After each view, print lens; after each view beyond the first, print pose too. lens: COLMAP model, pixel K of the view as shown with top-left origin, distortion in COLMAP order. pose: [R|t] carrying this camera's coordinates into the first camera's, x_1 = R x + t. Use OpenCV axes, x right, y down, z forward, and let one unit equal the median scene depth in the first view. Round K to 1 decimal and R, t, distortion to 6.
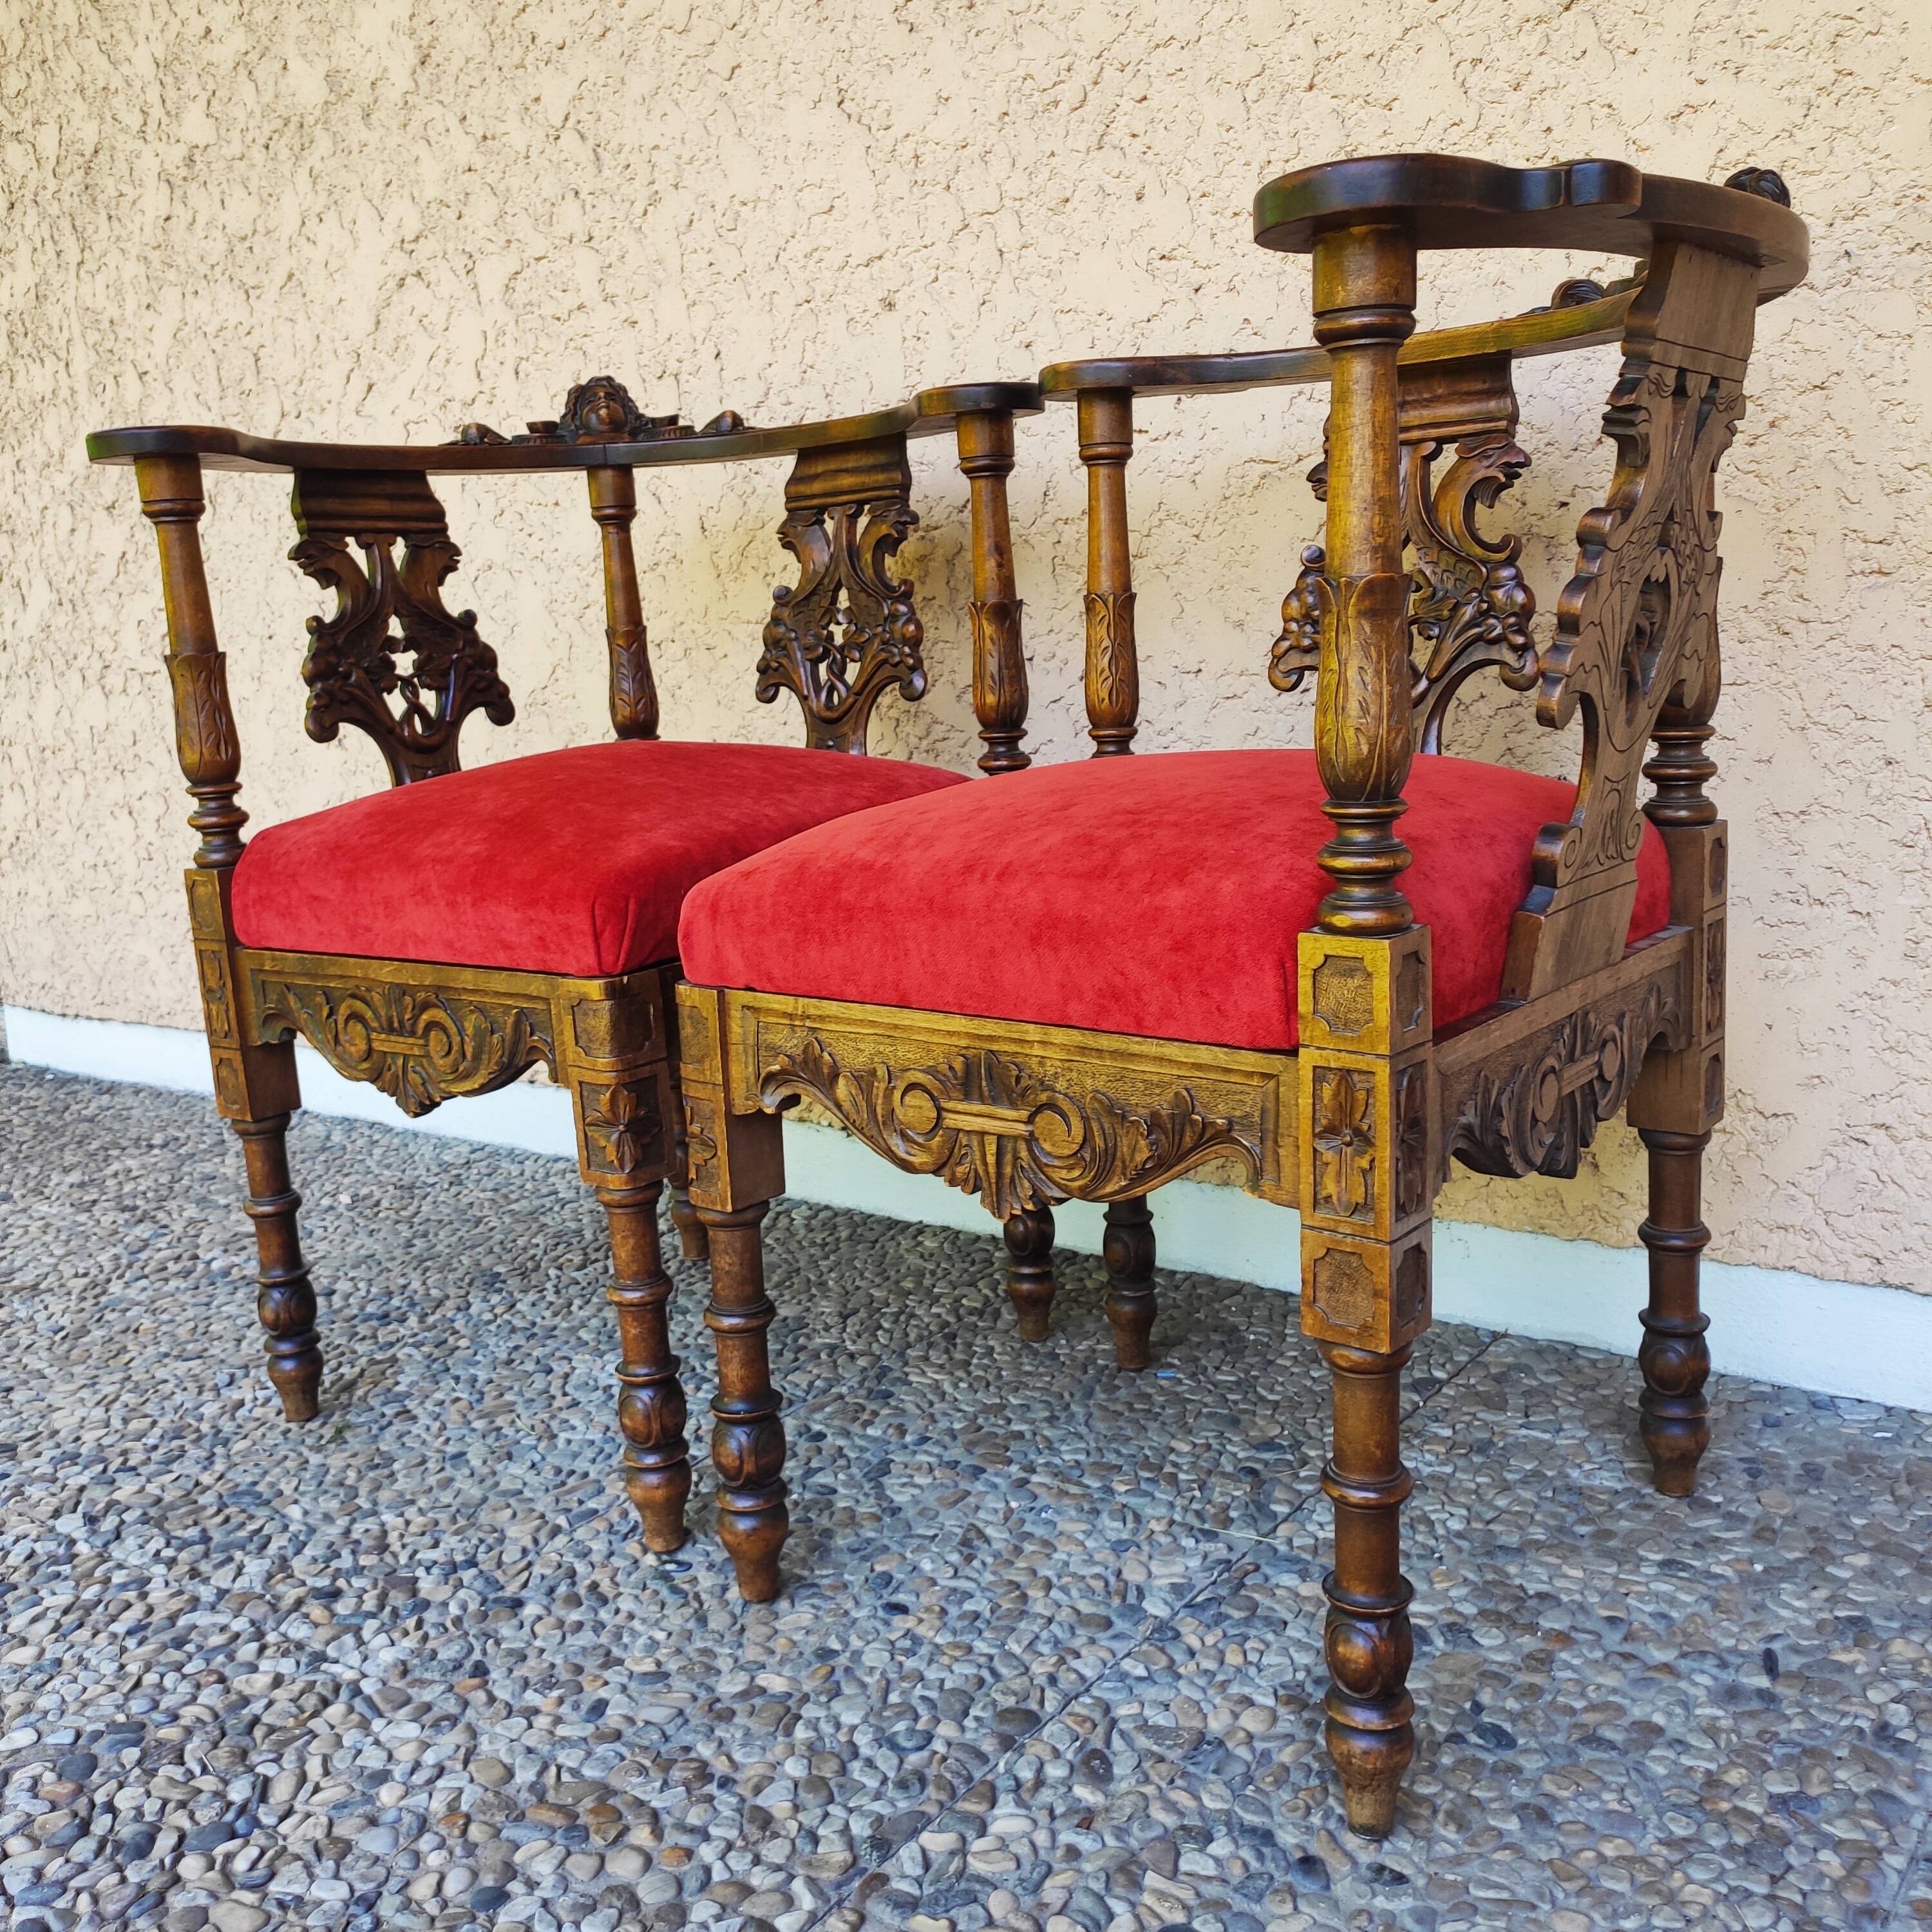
lens RADIAL K [[1943.2, 0, 959.7], [0, 1943.2, 952.9], [0, 0, 1]] dist [0.043739, 0.000000]
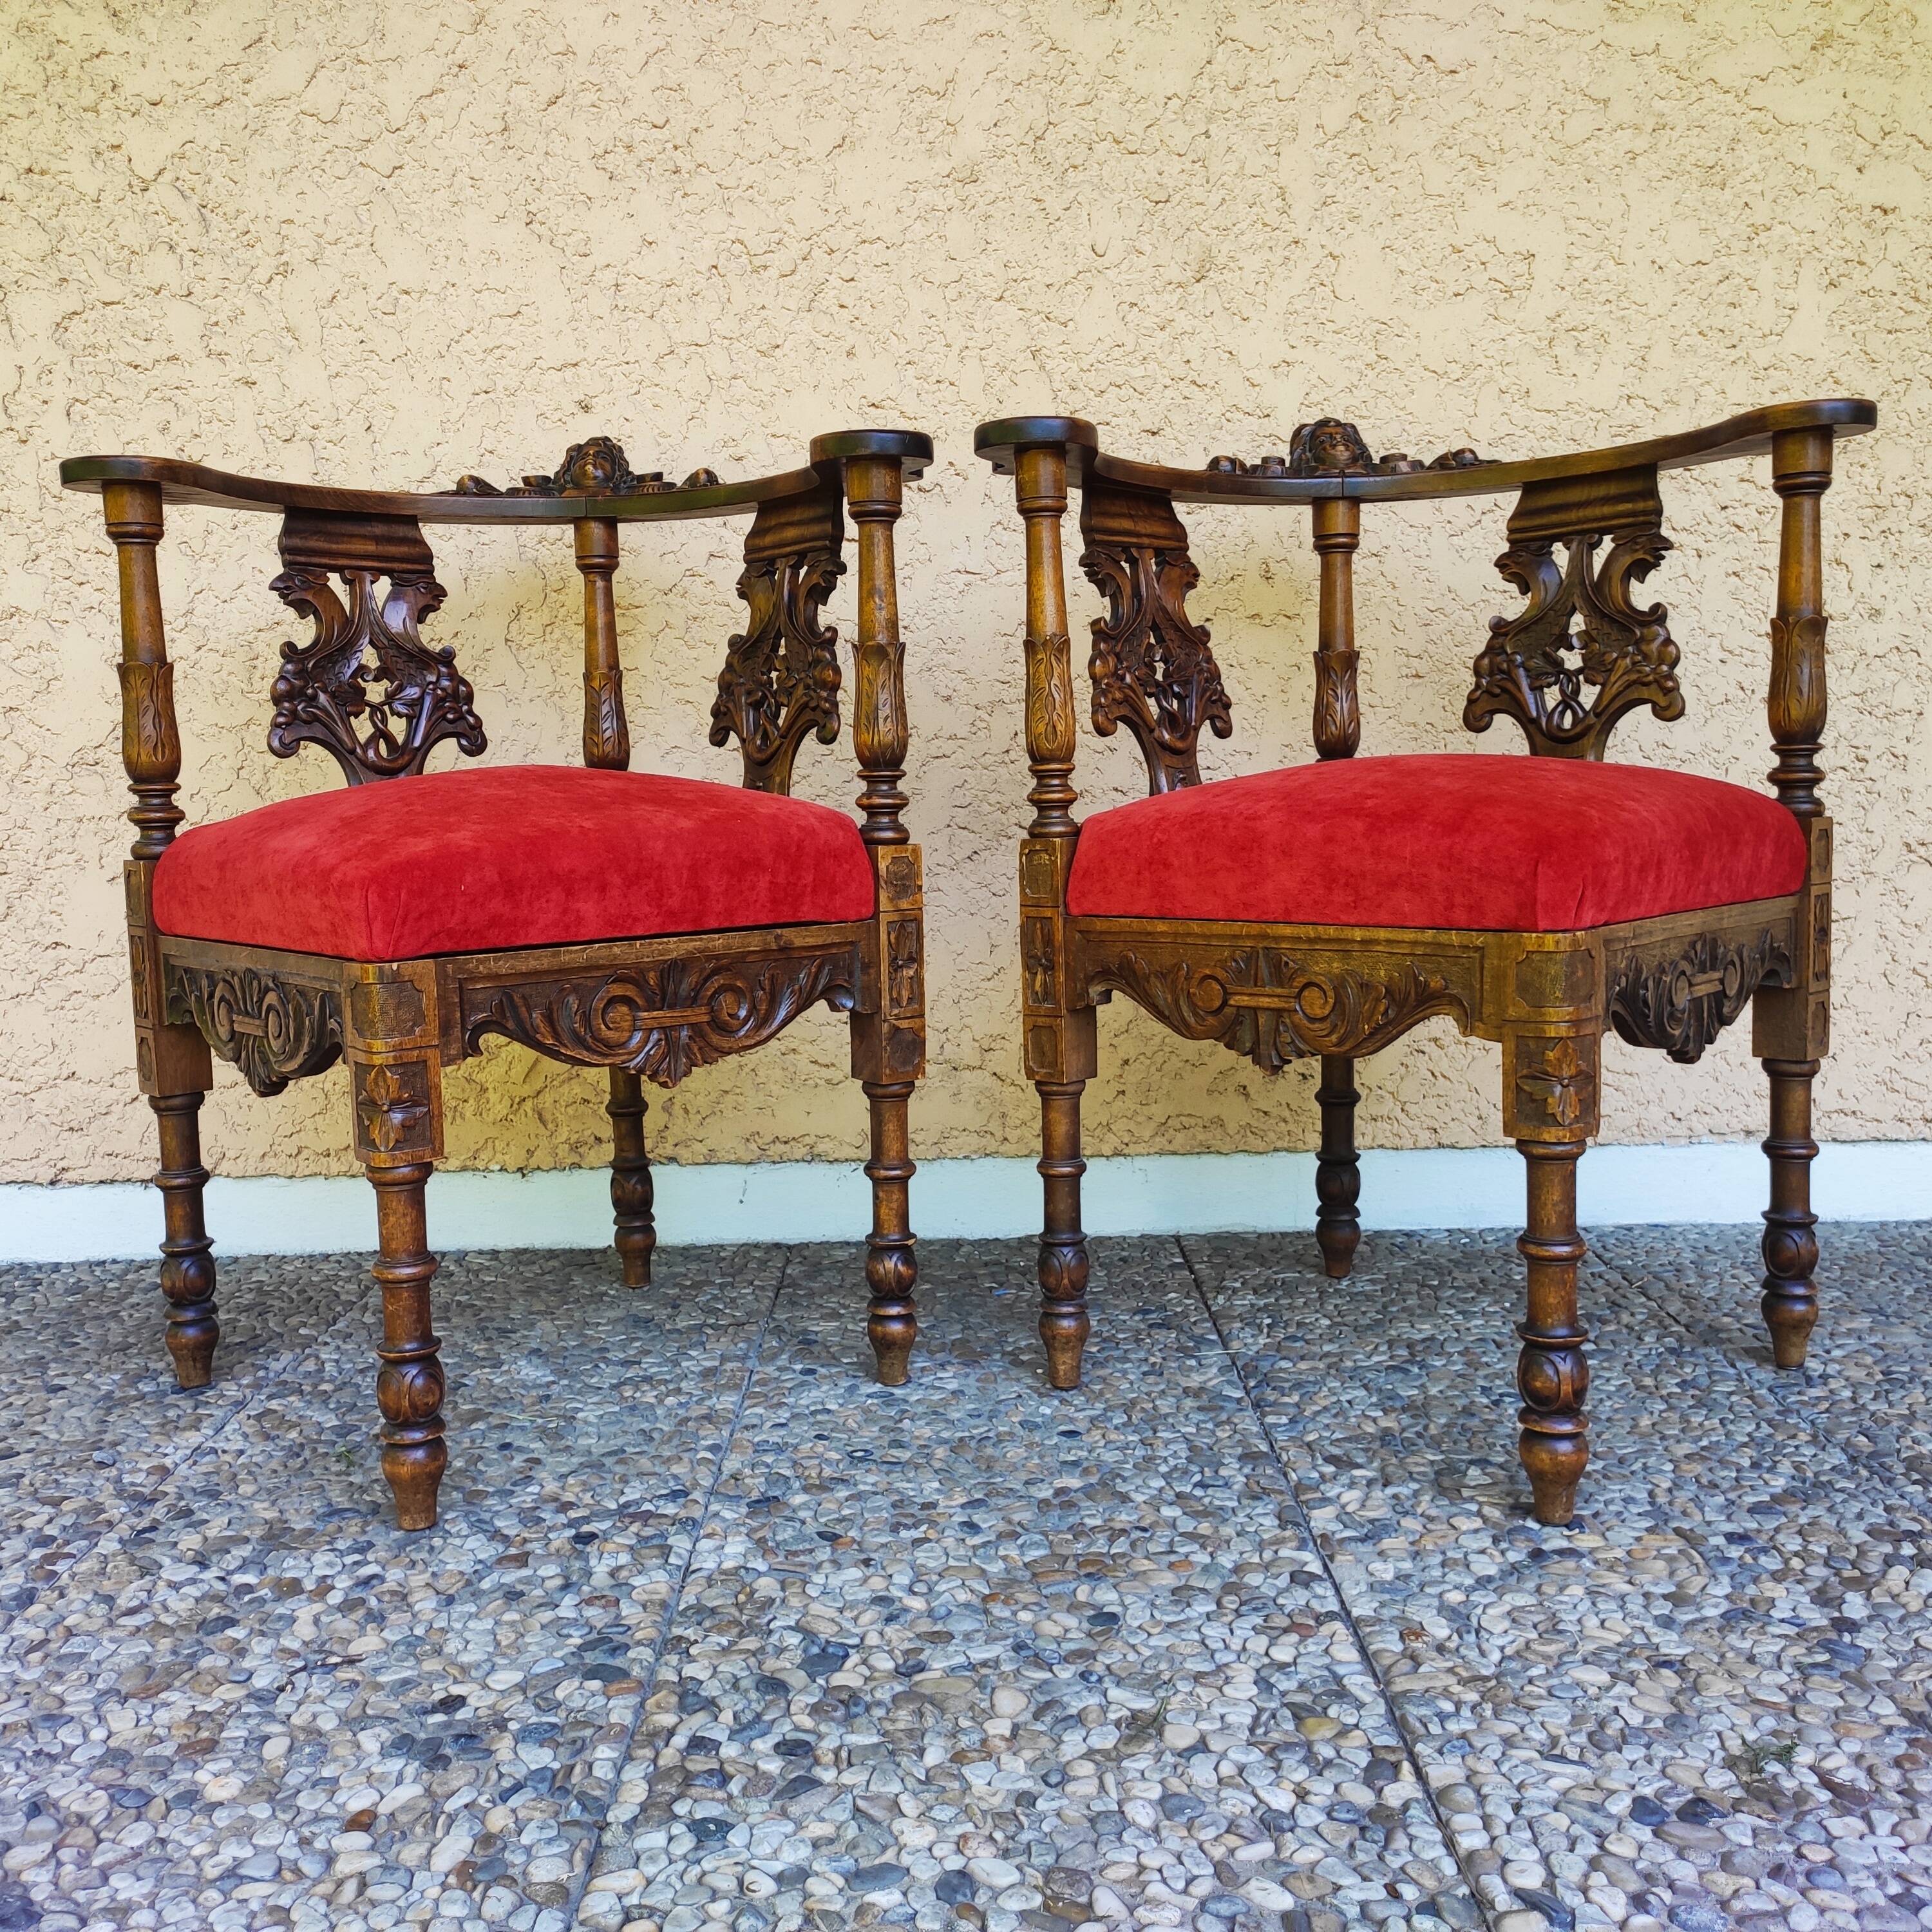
lens RADIAL K [[1943.2, 0, 970.0], [0, 1943.2, 952.4], [0, 0, 1]] dist [0.043739, 0.000000]
pose [[0.788883, -0.018963, 0.614251, -0.722479], [0.082229, 0.993793, -0.074927, 0.103542], [-0.609018, 0.109618, 0.785545, 0.030187]]
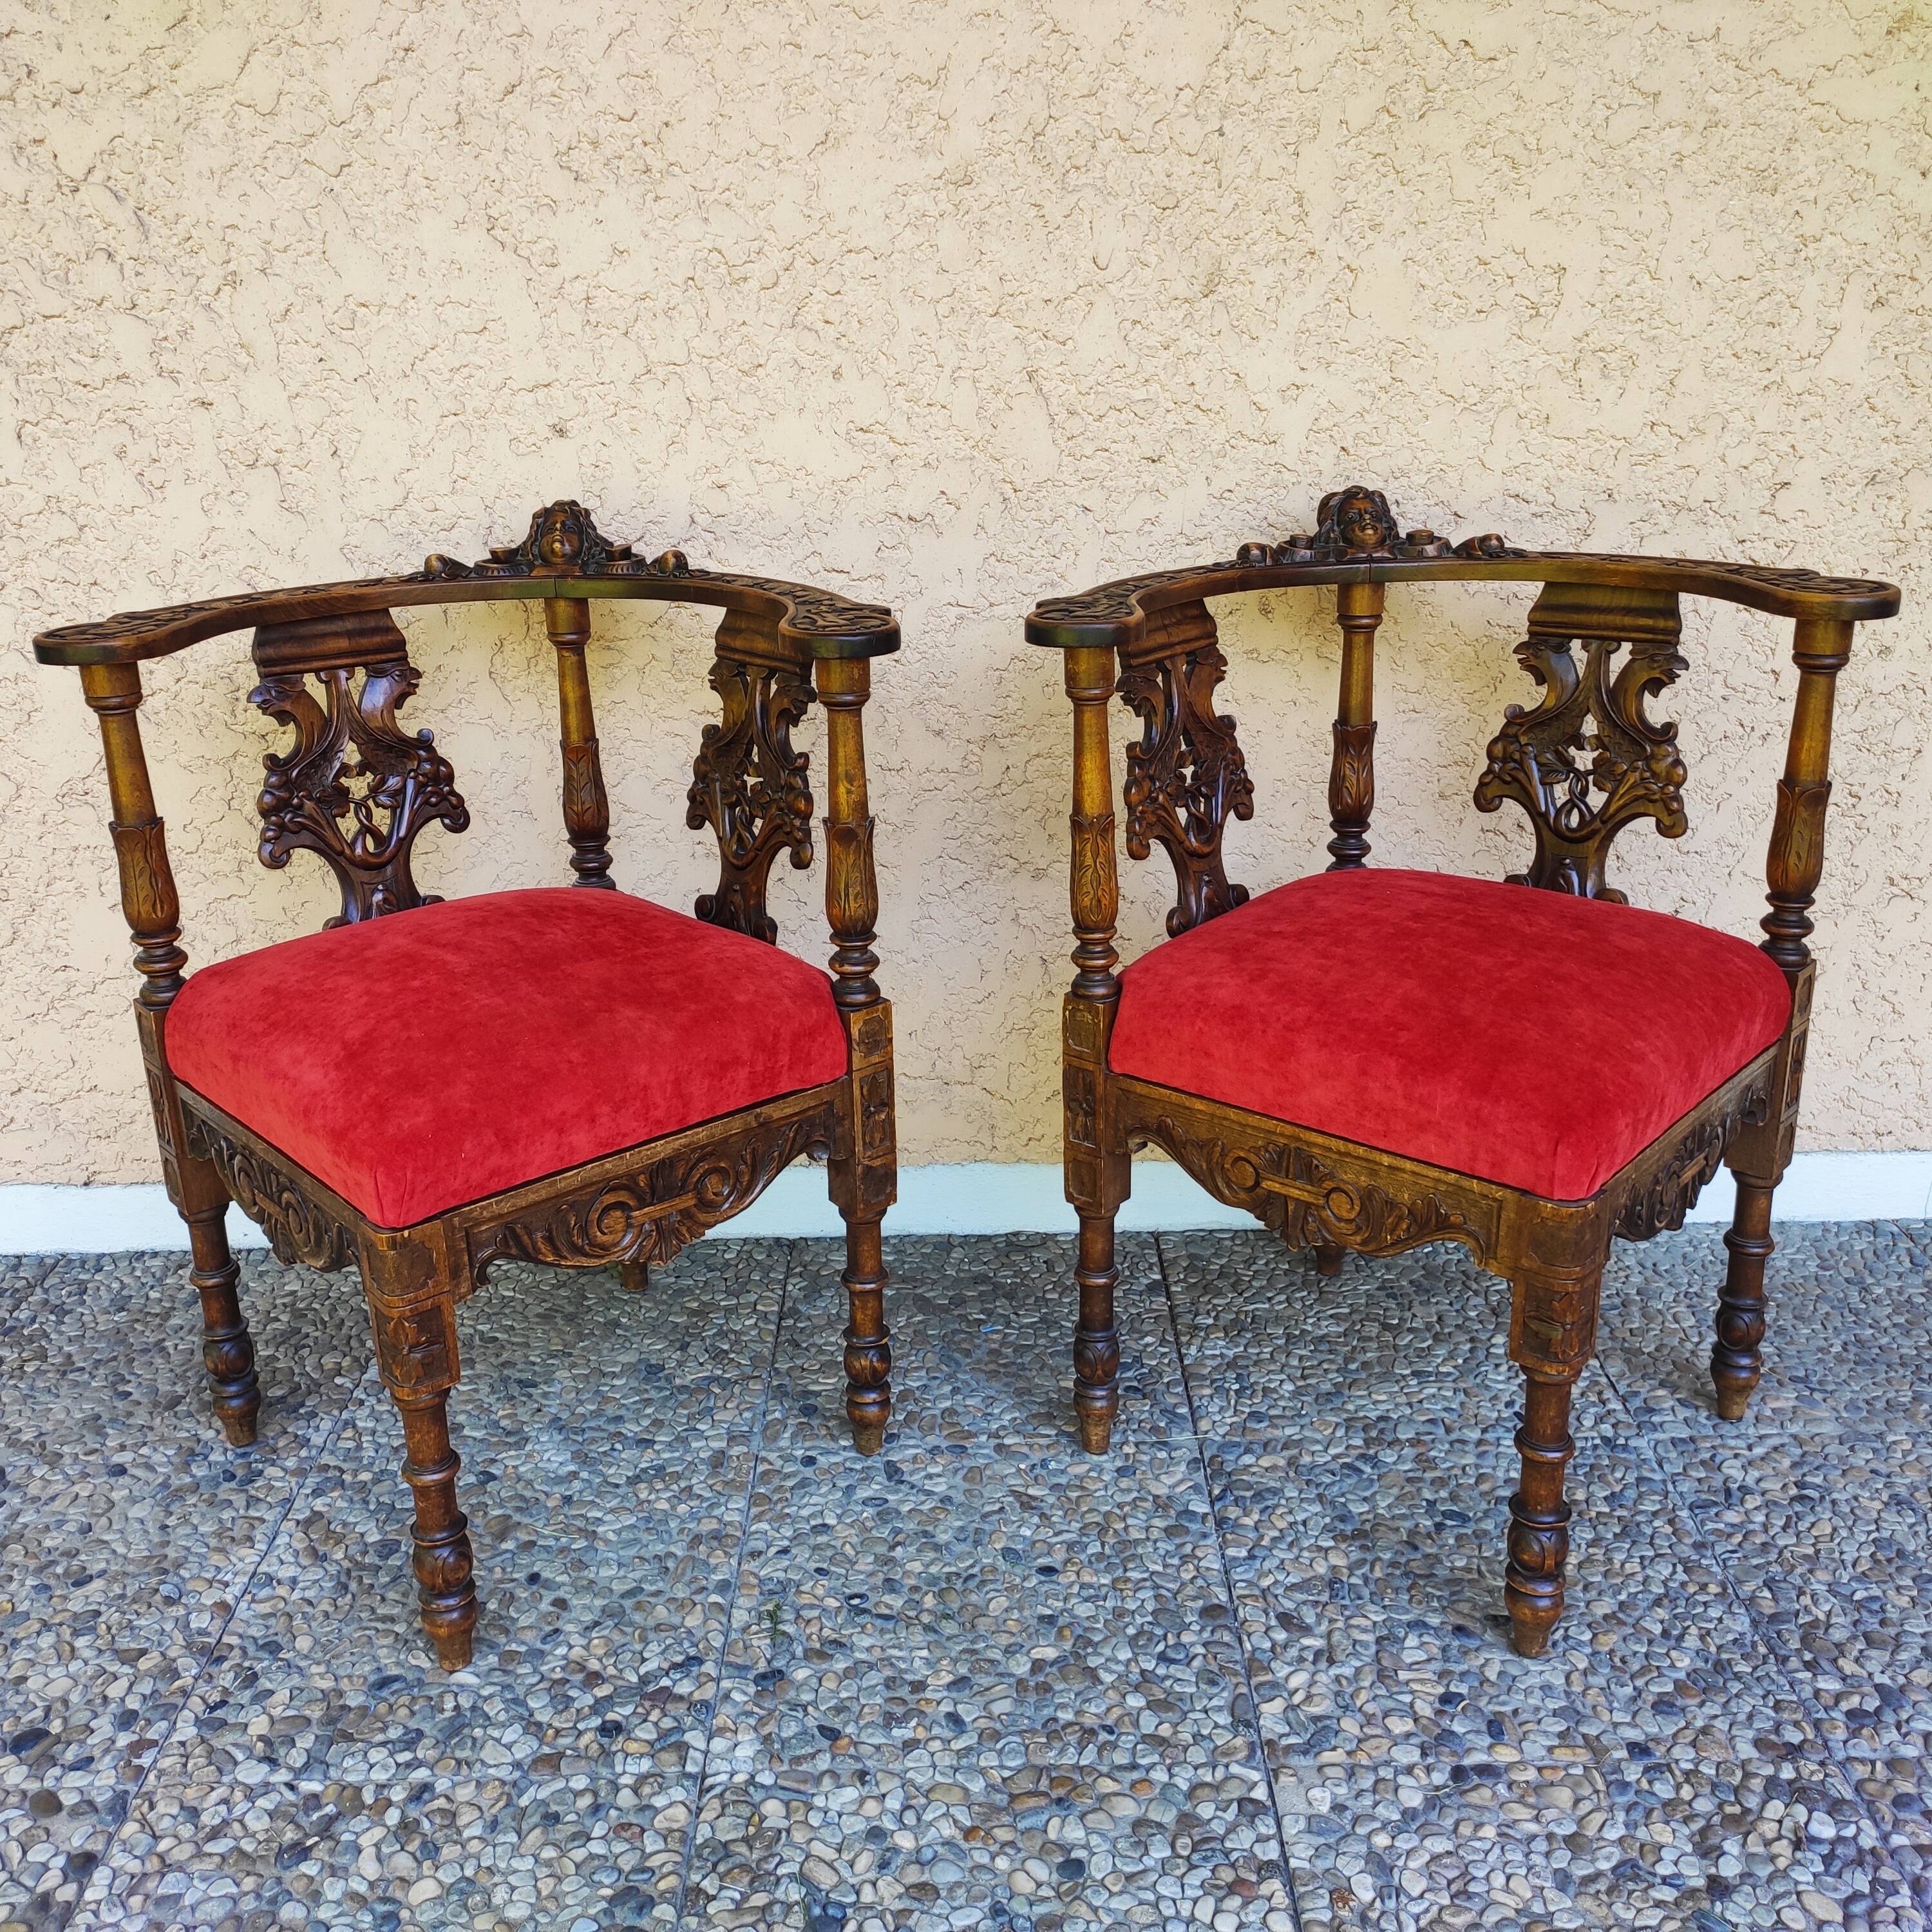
lens RADIAL K [[1943.2, 0, 968.9], [0, 1943.2, 958.3], [0, 0, 1]] dist [0.043739, 0.000000]
pose [[0.789354, -0.161690, 0.592264, -0.701885], [0.078171, 0.983314, 0.164264, -0.269025], [-0.608941, -0.083364, 0.788823, -0.002474]]
